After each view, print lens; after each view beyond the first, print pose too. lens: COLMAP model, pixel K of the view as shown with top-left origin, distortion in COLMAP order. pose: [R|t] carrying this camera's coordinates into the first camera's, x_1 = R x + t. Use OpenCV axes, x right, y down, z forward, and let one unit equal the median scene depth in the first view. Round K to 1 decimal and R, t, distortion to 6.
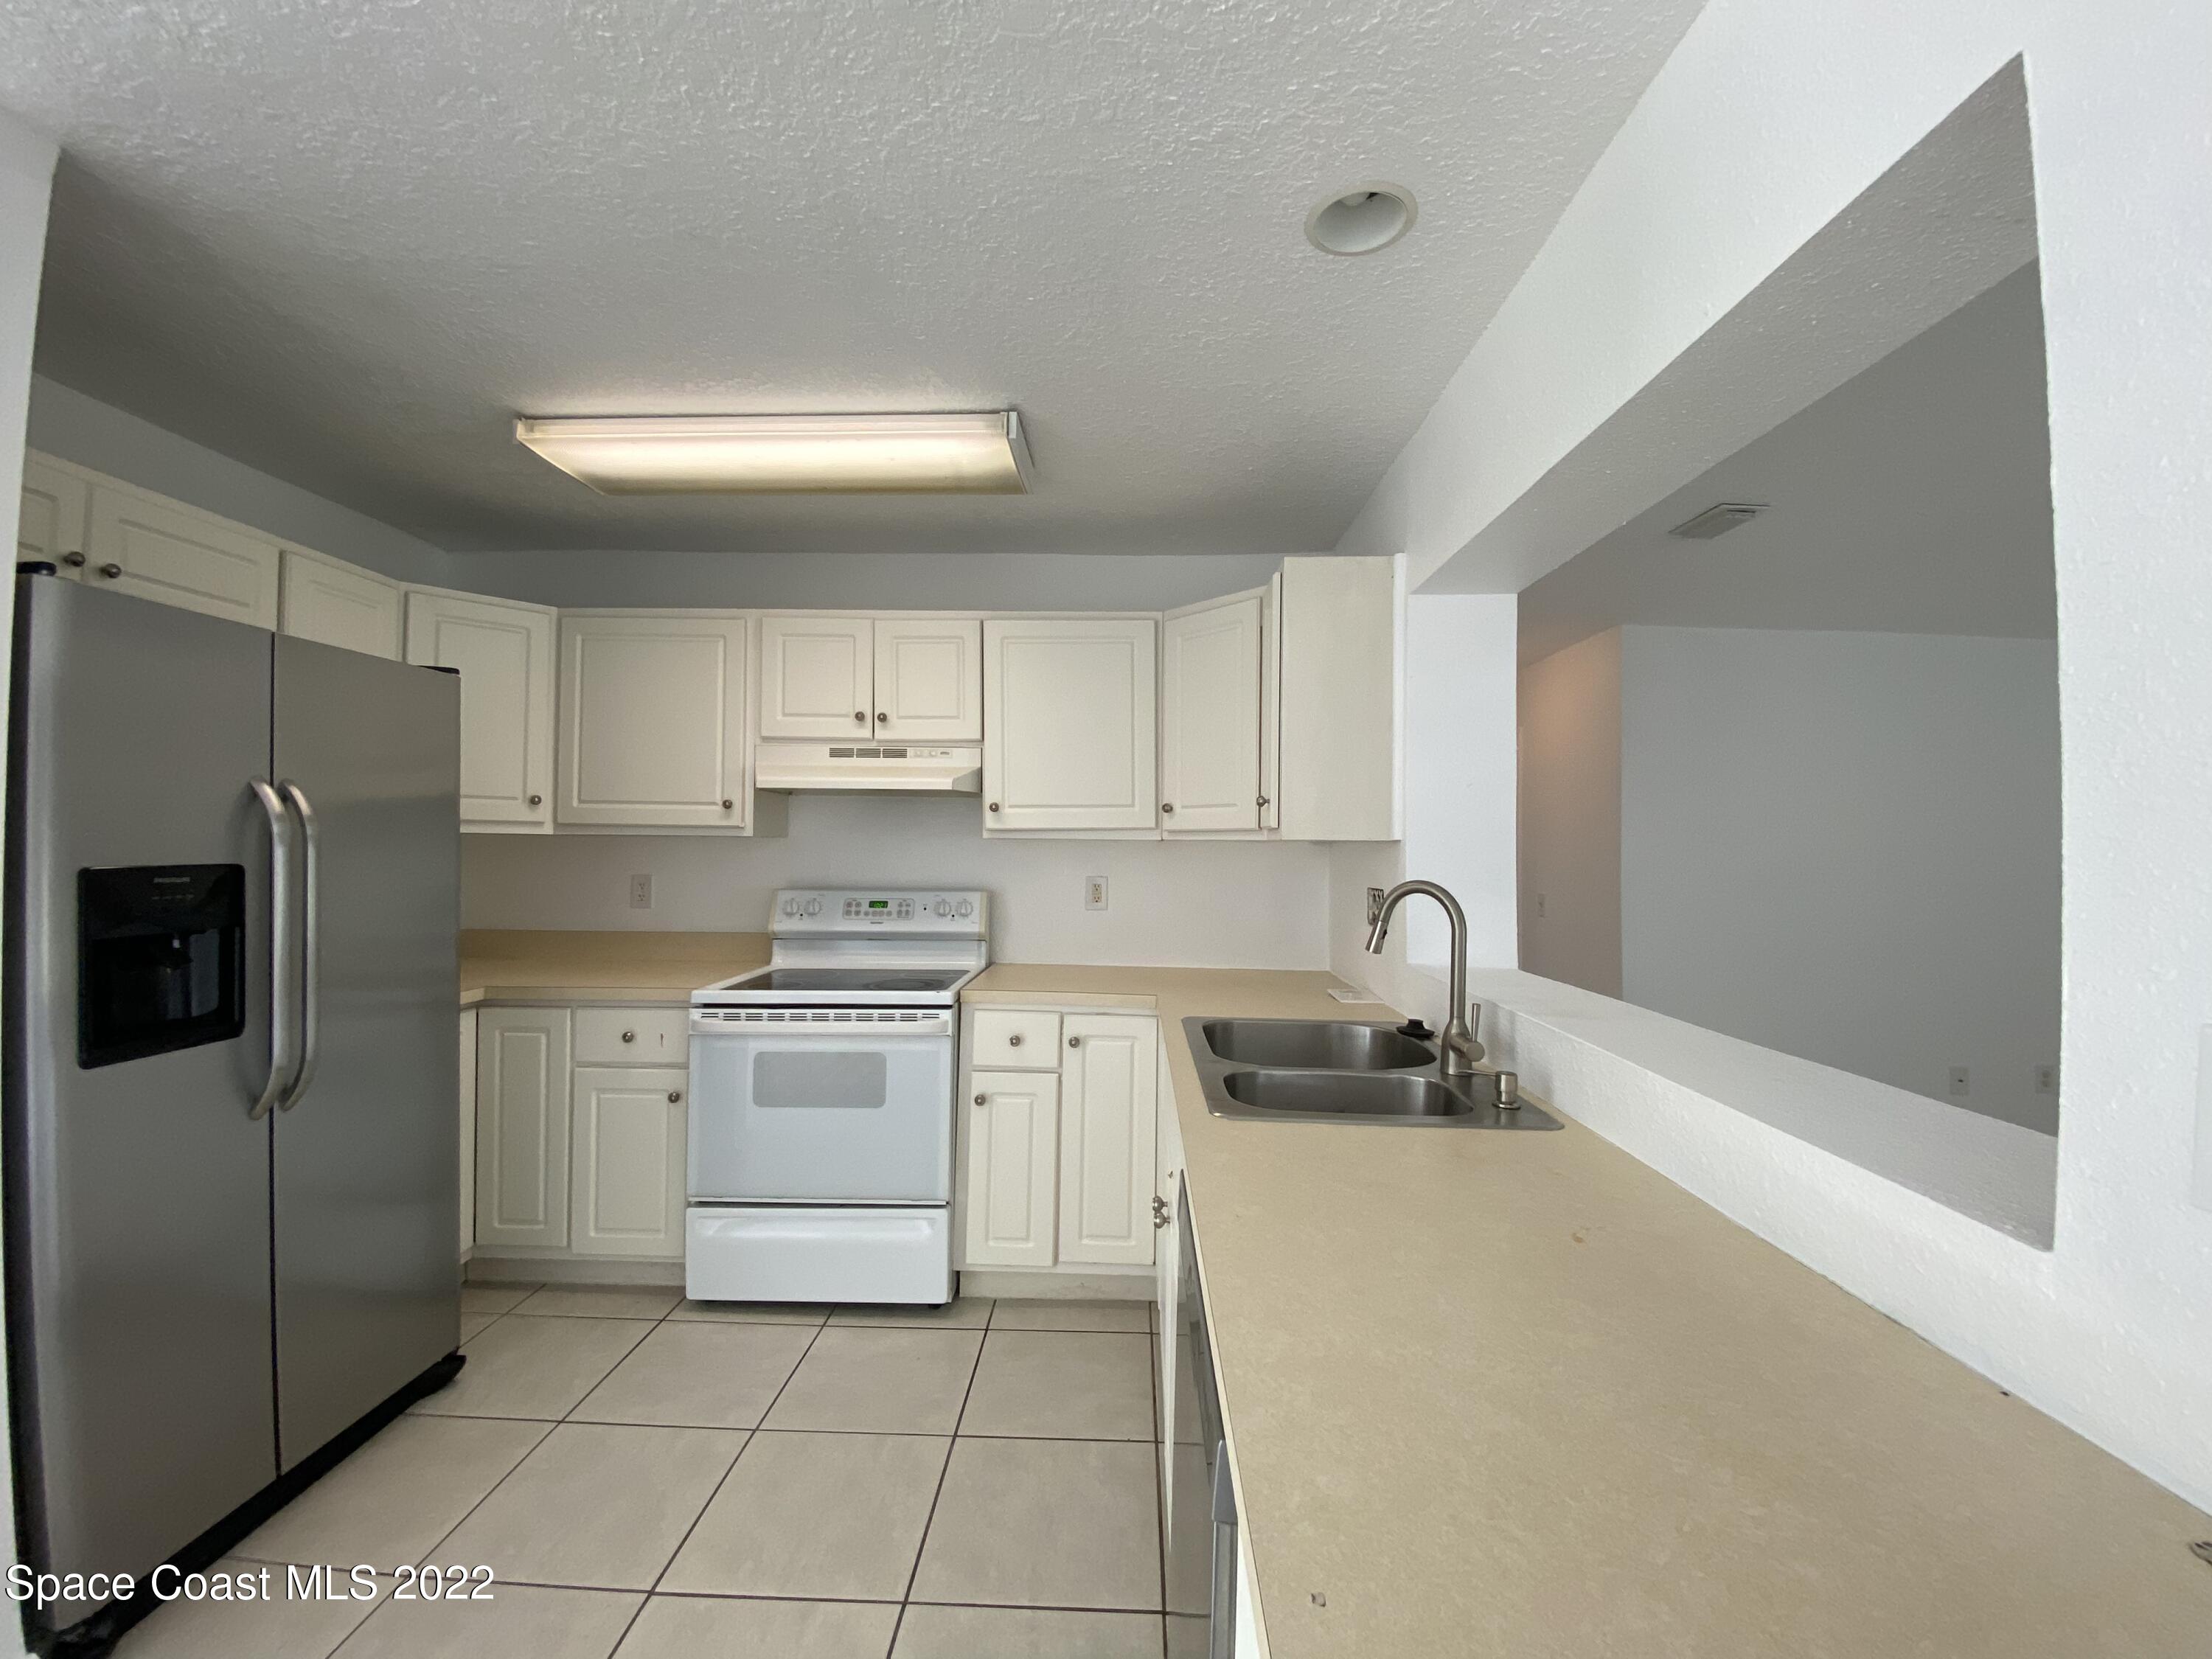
lens RADIAL K [[883.0, 0, 1106.0], [0, 883.0, 829.5], [0, 0, 1]] dist [0.045308, -0.037567]
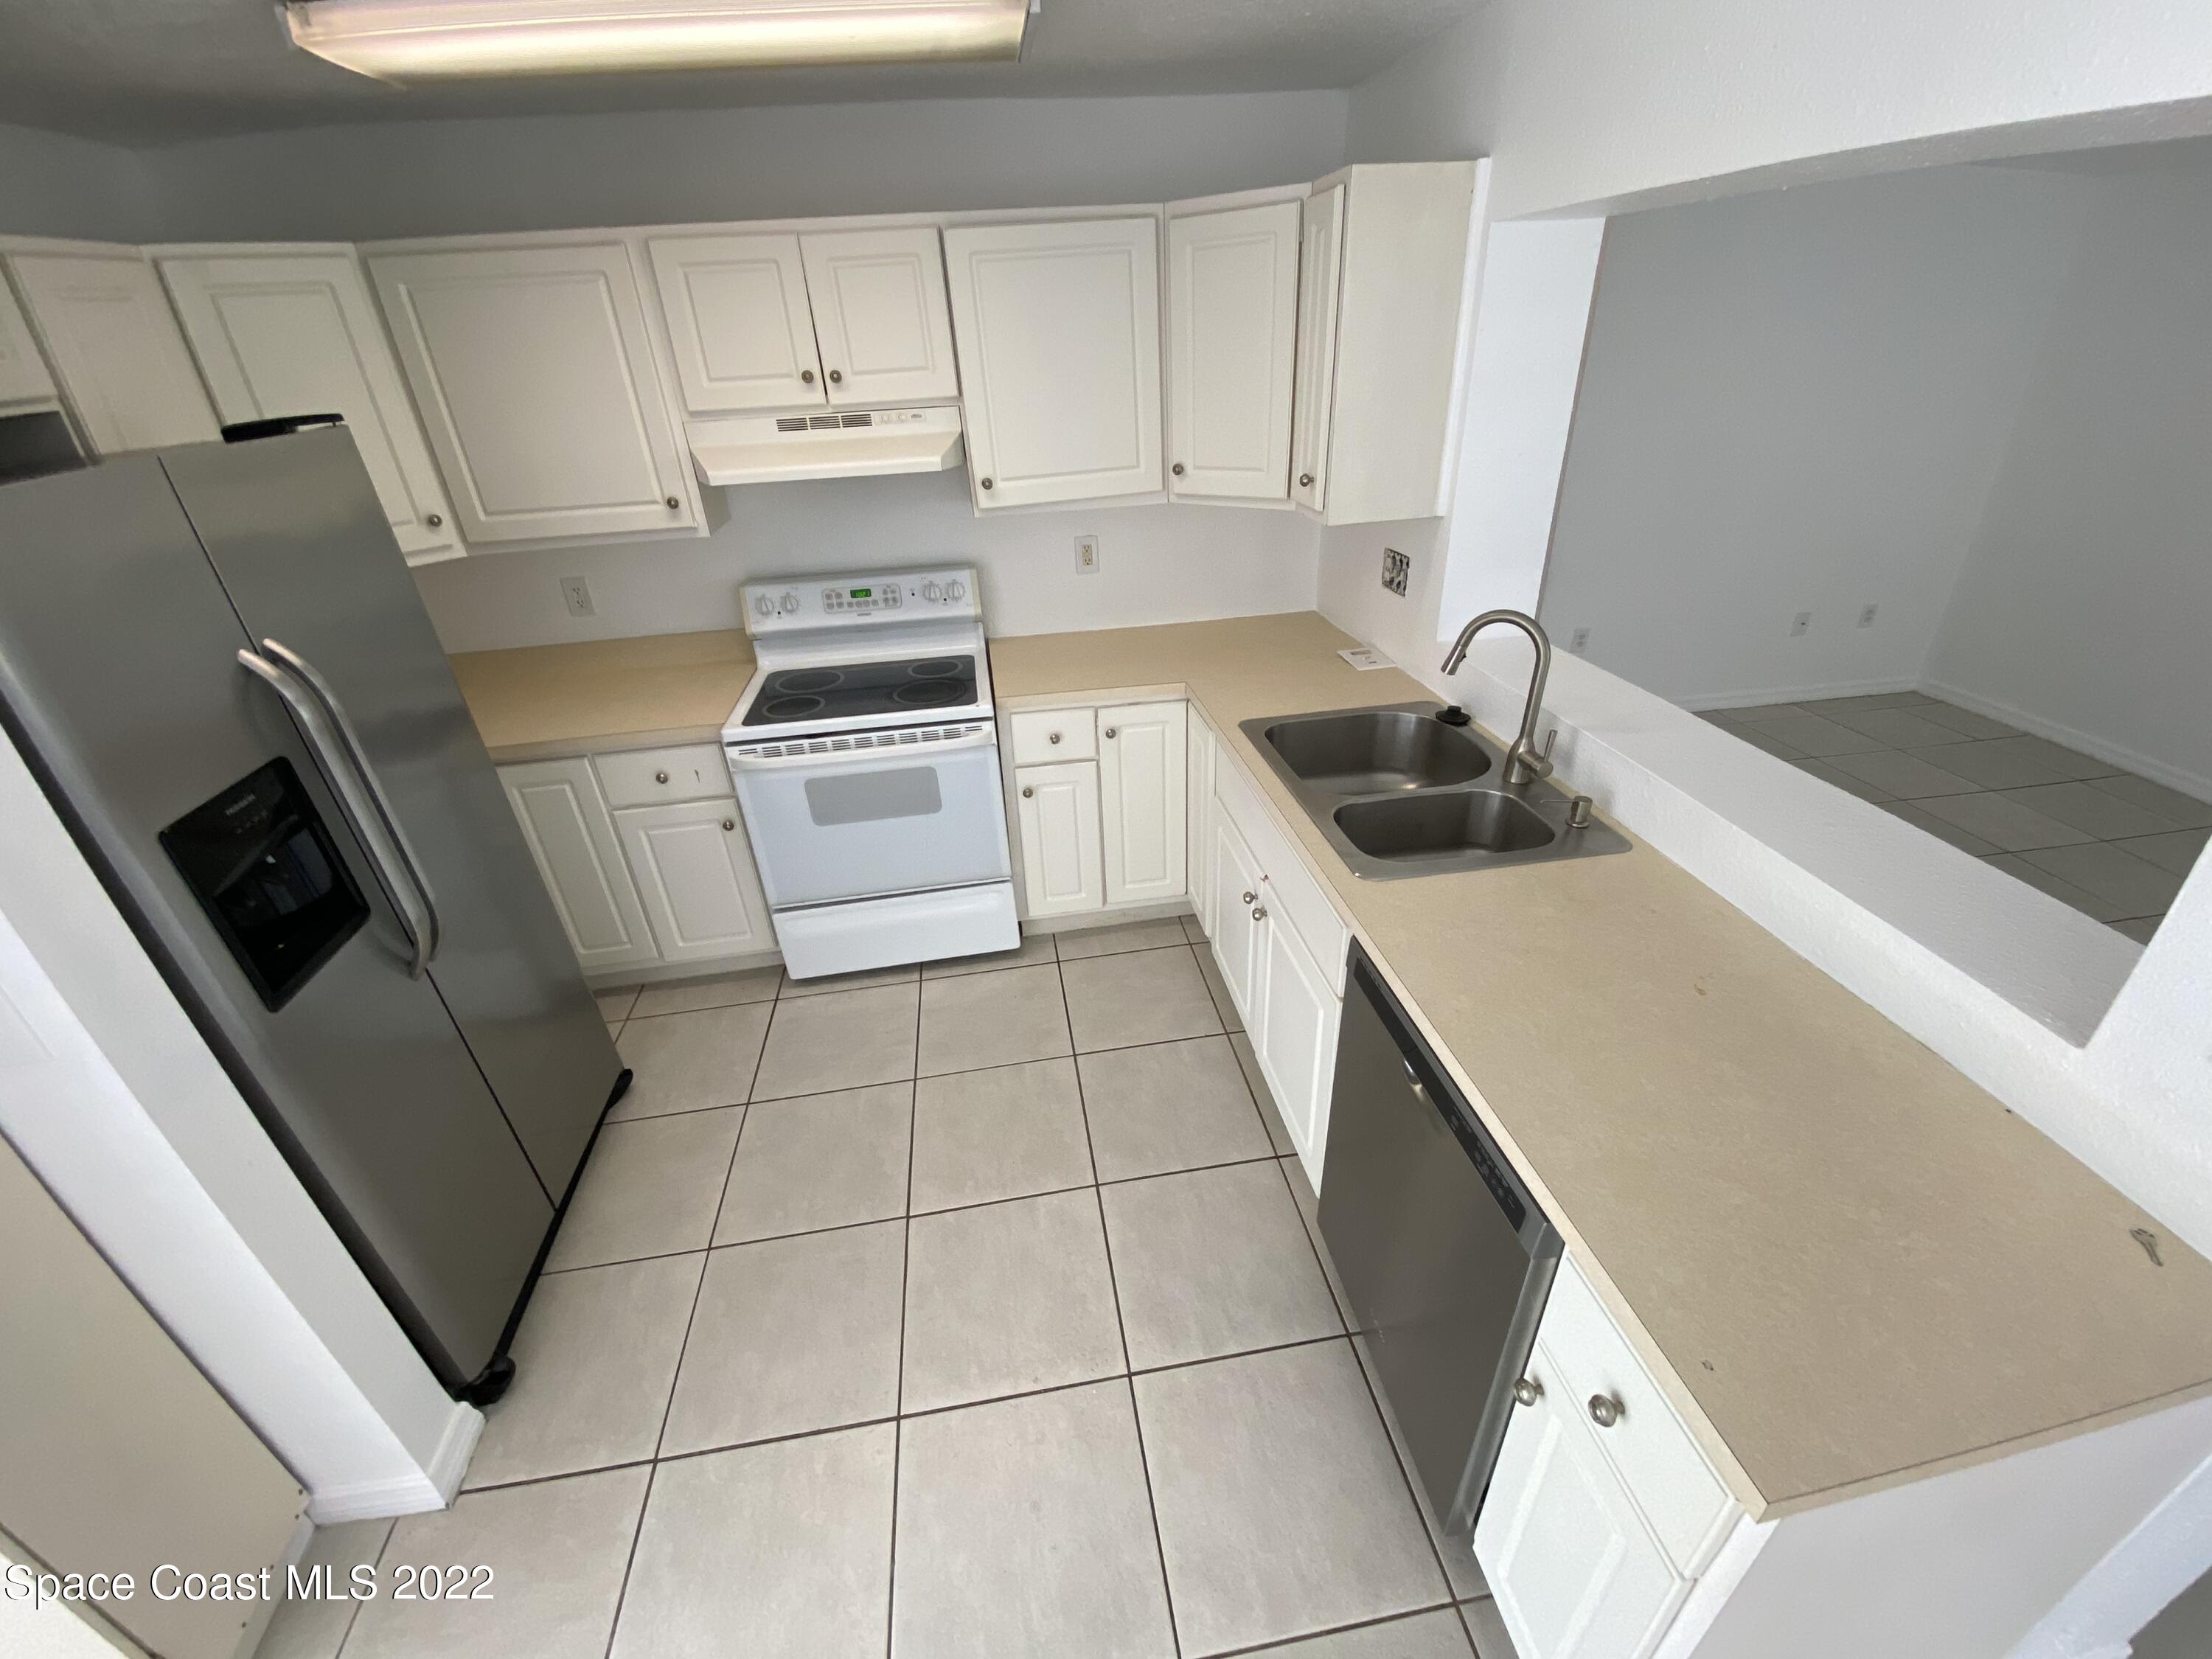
lens RADIAL K [[883.0, 0, 1106.0], [0, 883.0, 829.5], [0, 0, 1]] dist [0.045308, -0.037567]
pose [[0.982818, -0.135107, 0.125757, -0.184304], [0.055287, 0.865526, 0.497803, -0.178424], [-0.176103, -0.482297, 0.858124, 0.044574]]
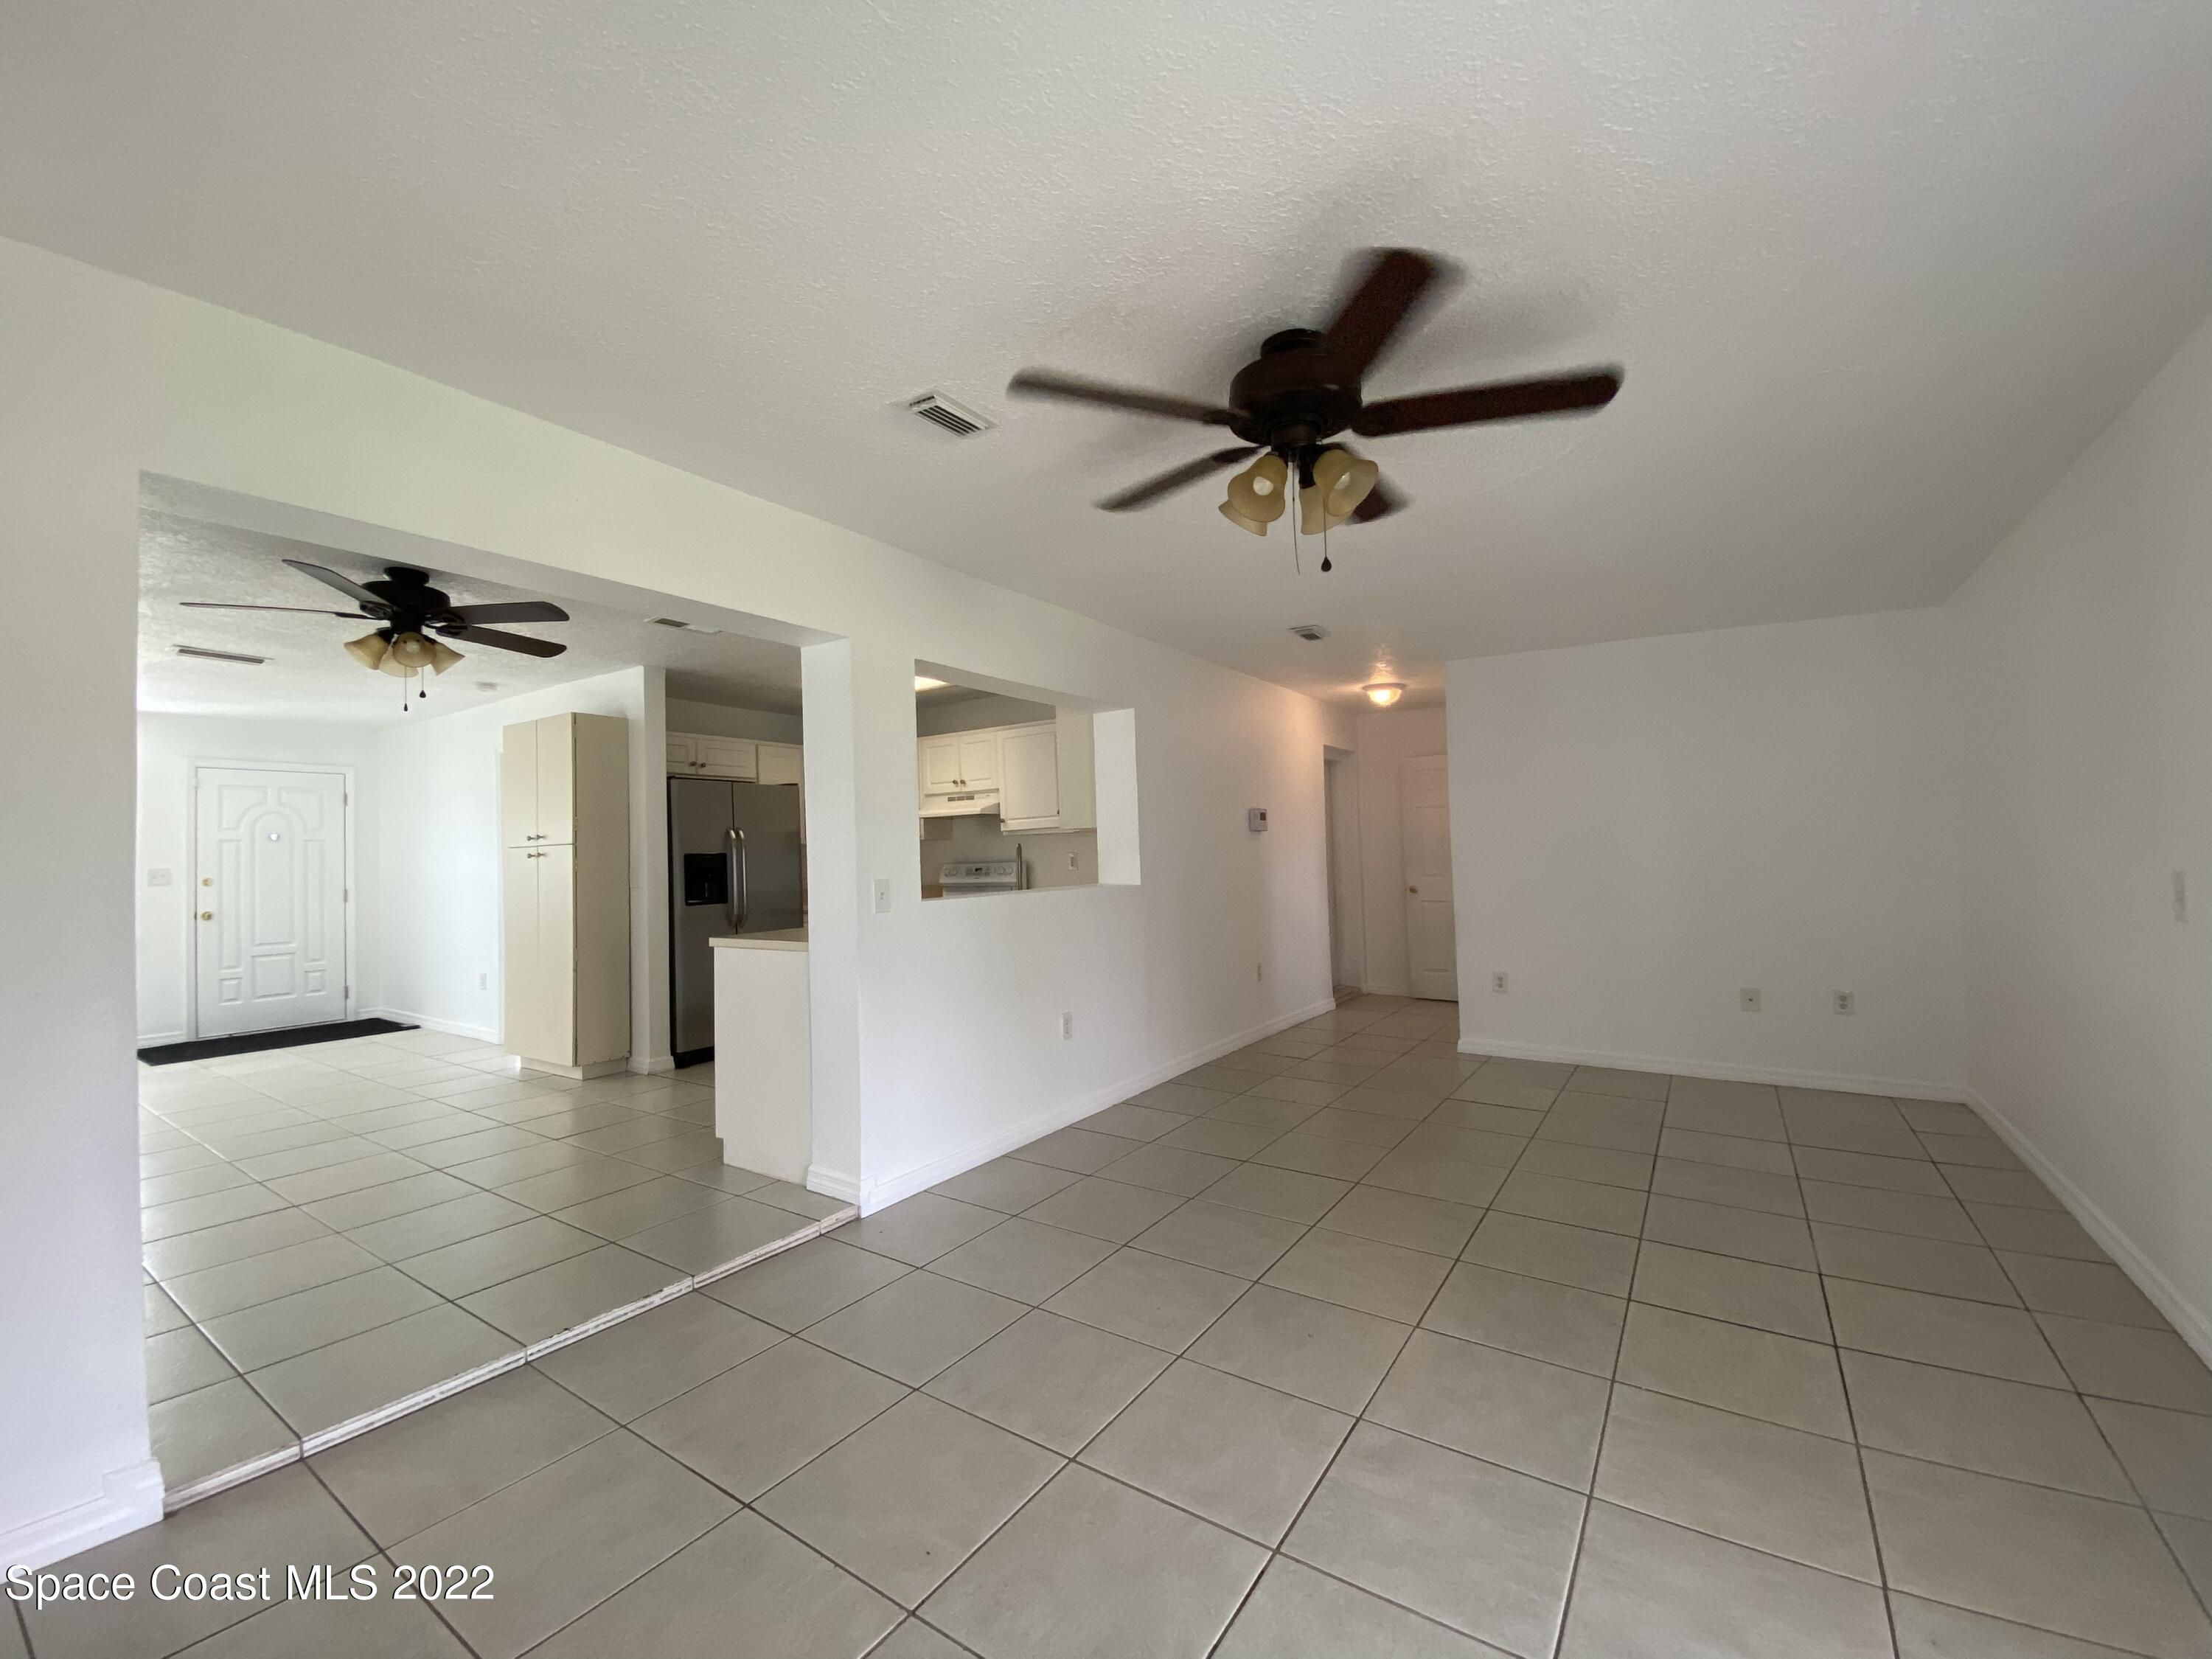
lens RADIAL K [[883.0, 0, 1106.0], [0, 883.0, 829.5], [0, 0, 1]] dist [0.045308, -0.037567]
pose [[0.848060, -0.049022, -0.527627, 1.292272], [0.048003, 0.998725, -0.015636, 0.043431], [0.527721, -0.012067, 0.849332, -0.705539]]
